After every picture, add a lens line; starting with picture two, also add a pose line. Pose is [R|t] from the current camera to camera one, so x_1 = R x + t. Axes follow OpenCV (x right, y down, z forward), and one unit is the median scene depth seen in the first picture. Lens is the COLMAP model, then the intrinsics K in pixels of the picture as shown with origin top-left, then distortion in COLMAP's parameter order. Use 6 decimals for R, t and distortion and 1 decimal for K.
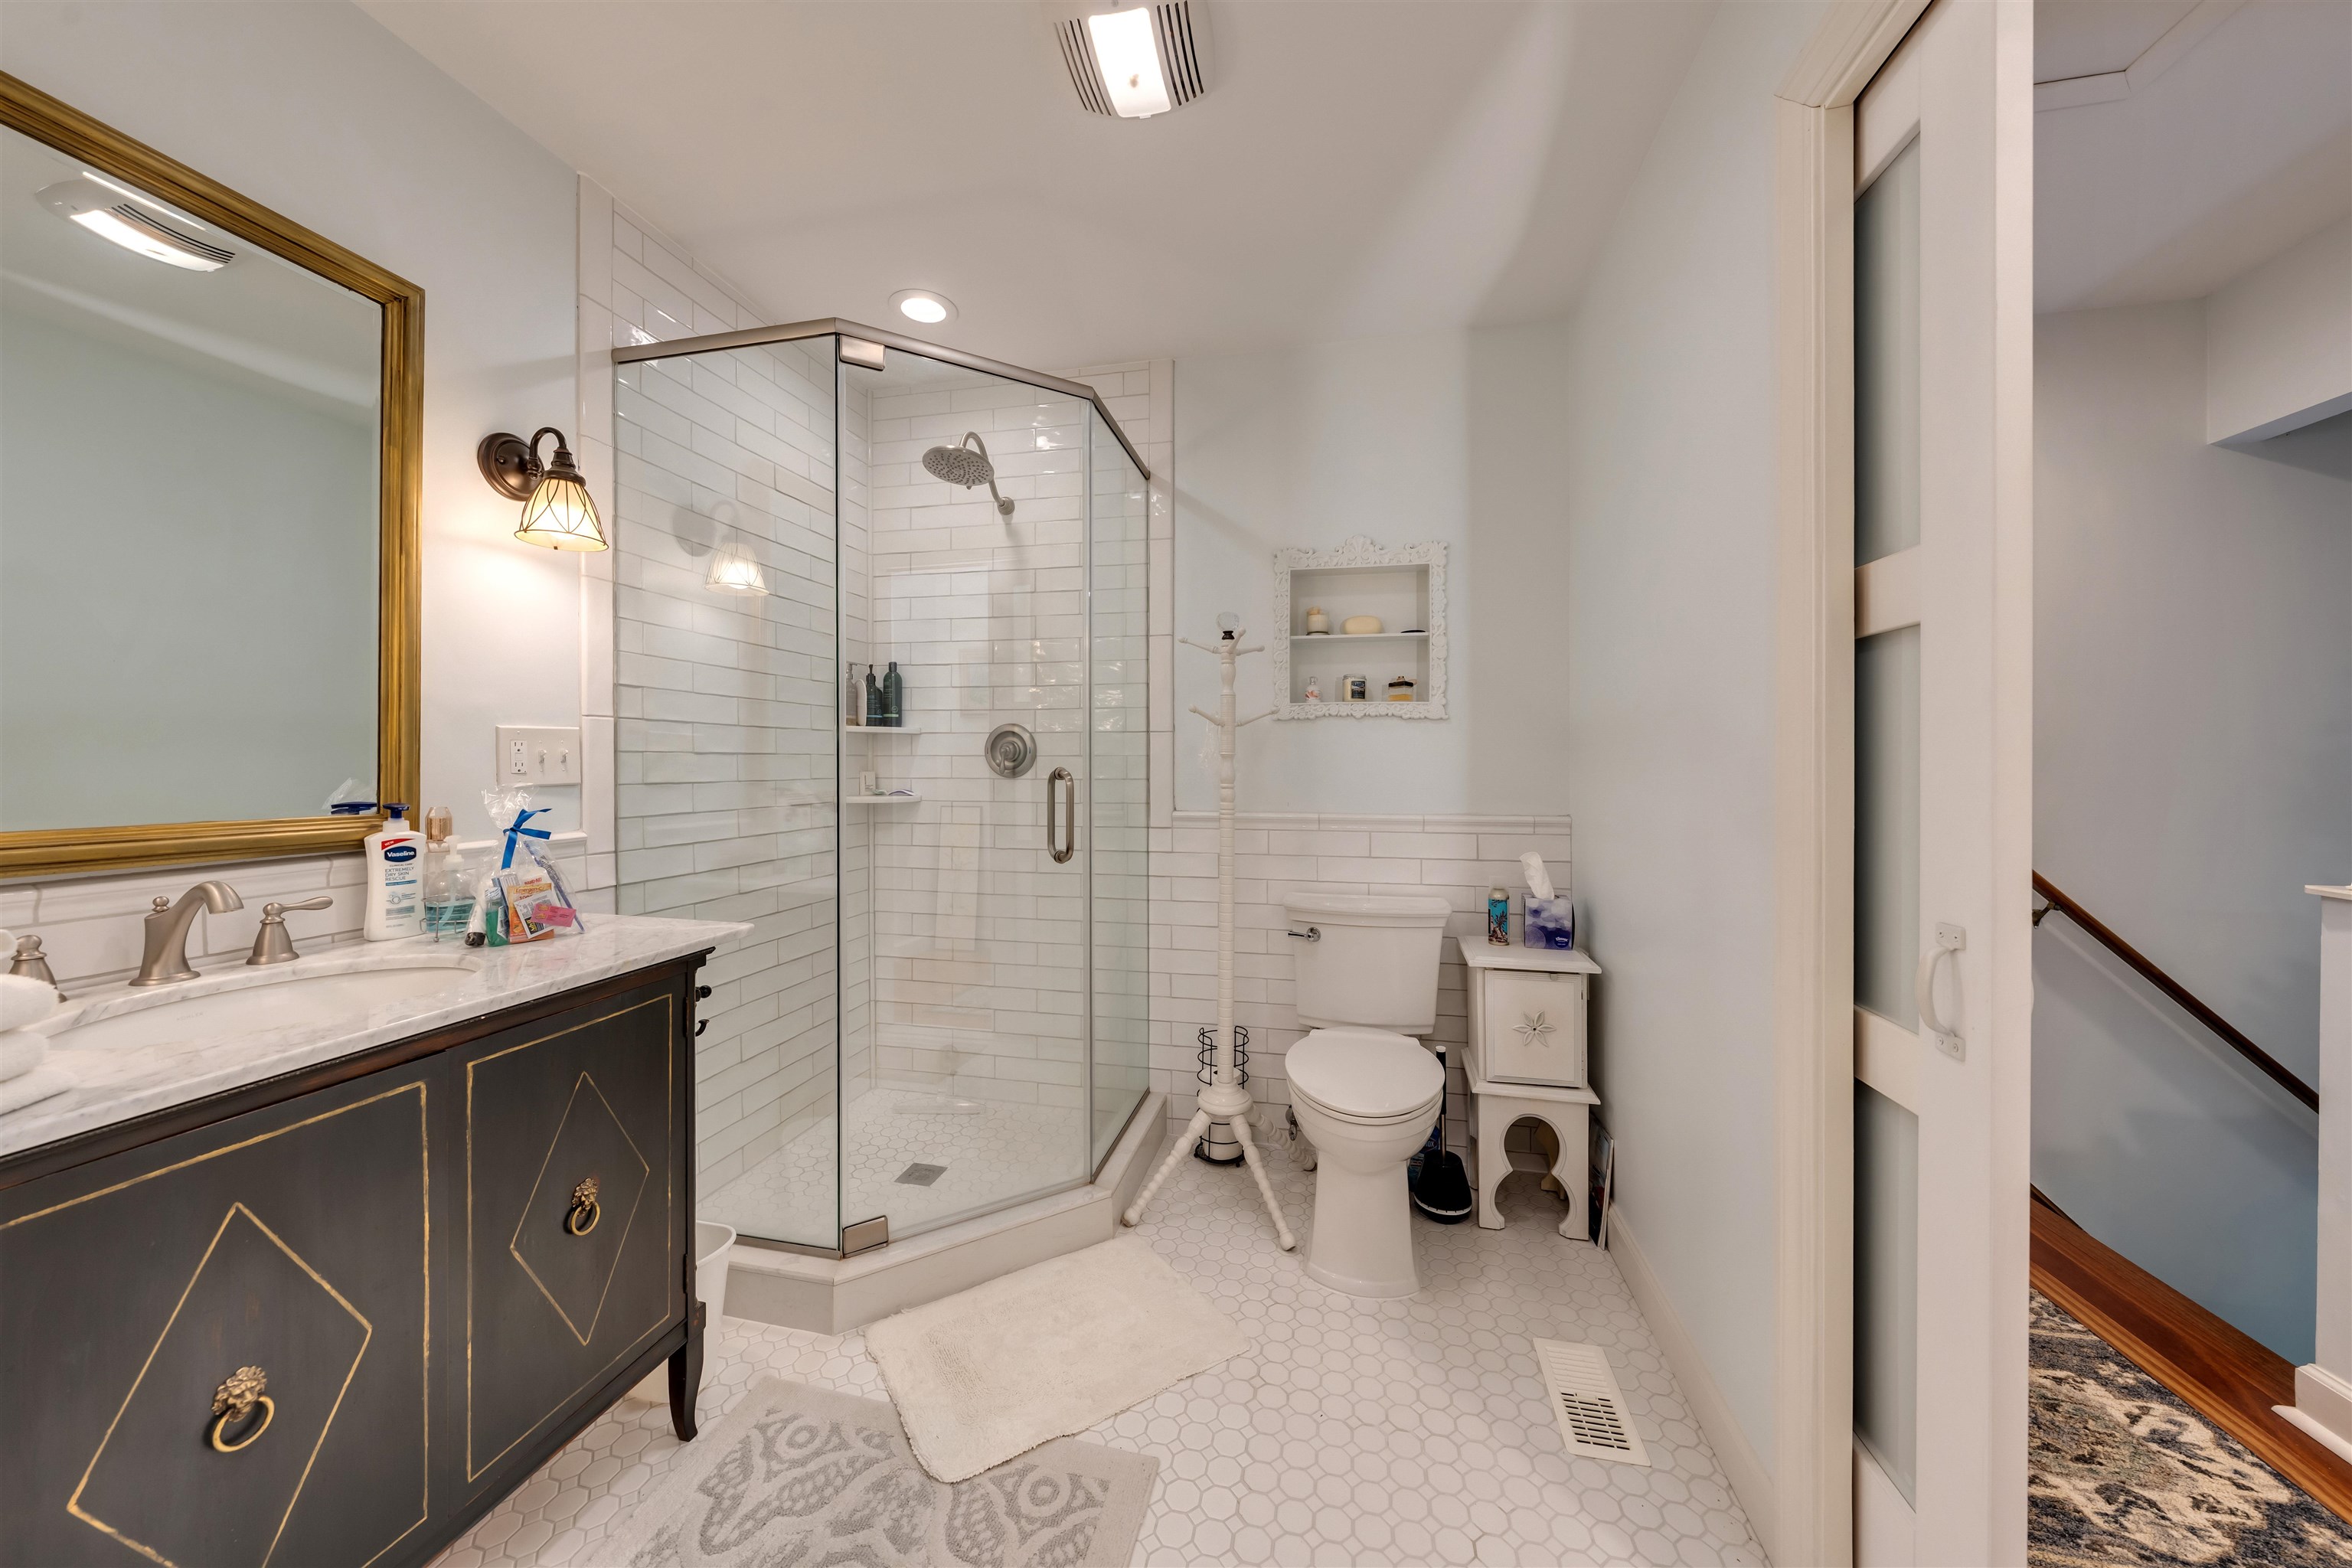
lens RADIAL K [[798.6, 0, 1166.0], [0, 798.6, 770.8], [0, 0, 1]] dist [-0.002976, -0.000034]
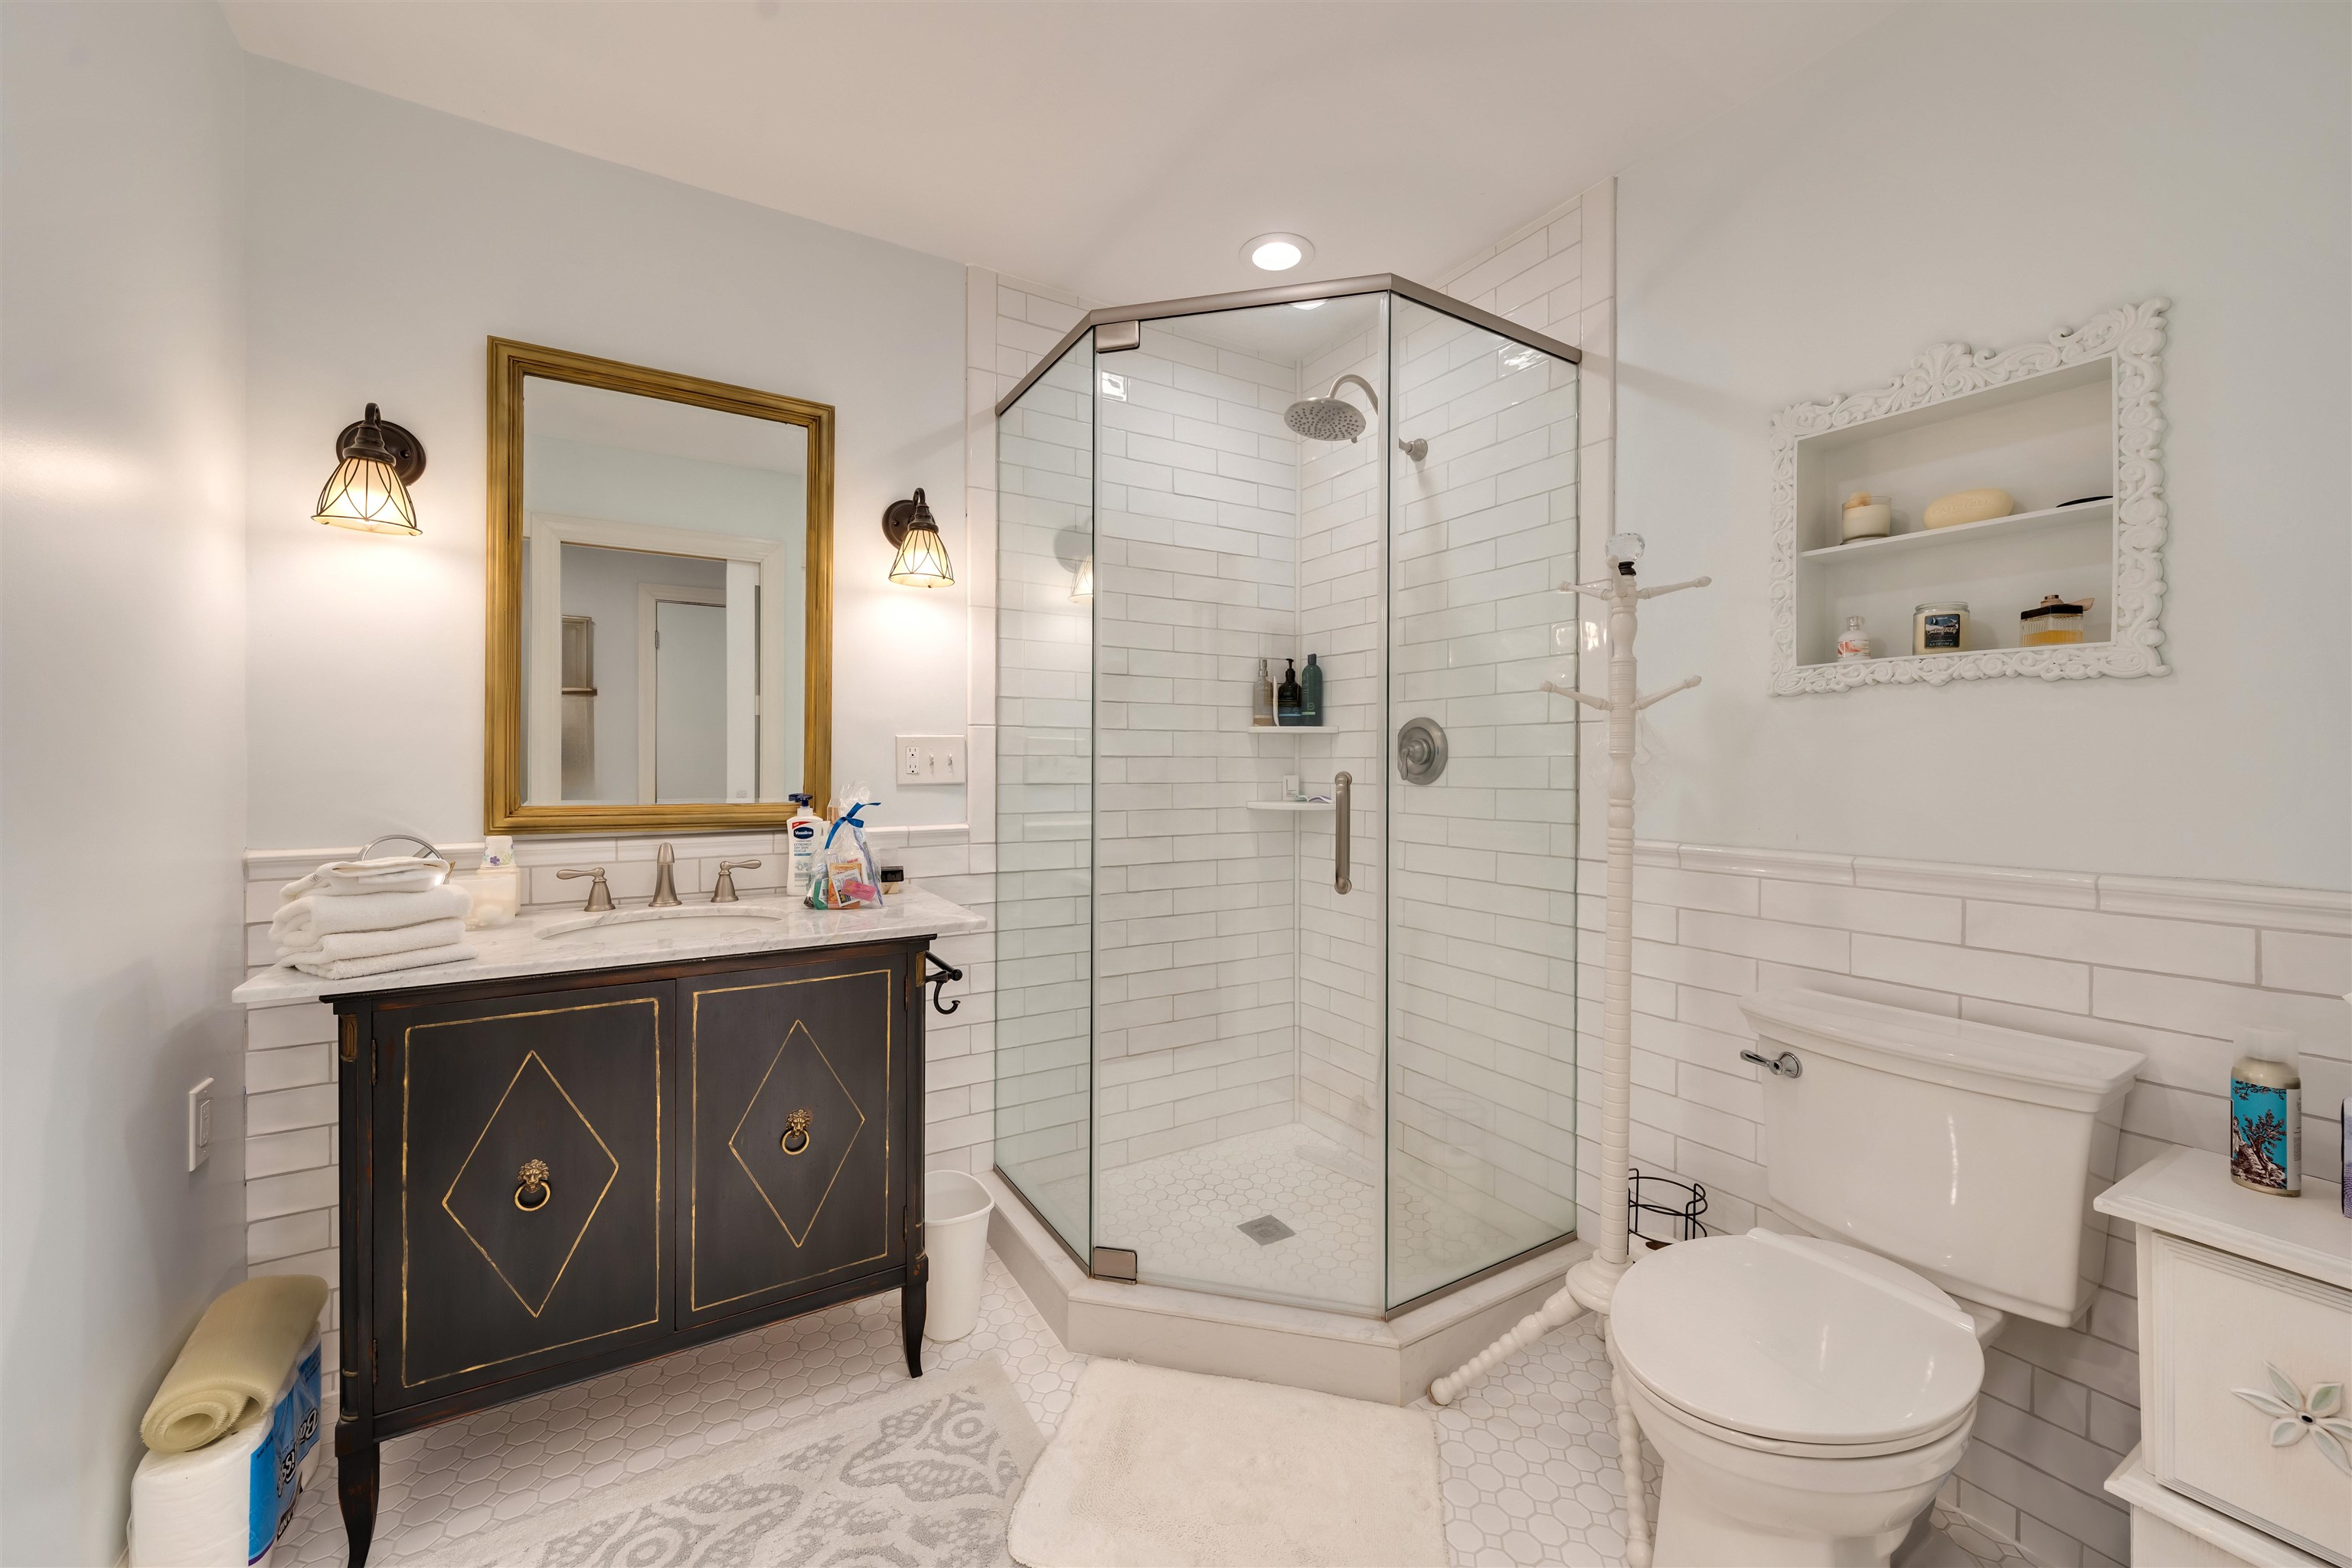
lens RADIAL K [[886.4, 0, 1179.9], [0, 886.4, 769.0], [0, 0, 1]] dist [-0.001376, -0.000889]
pose [[0.707031, 0.004358, -0.707169, 0.395545], [-0.009051, 0.999955, -0.002887, -0.003312], [0.707125, 0.008442, 0.707038, 0.286028]]
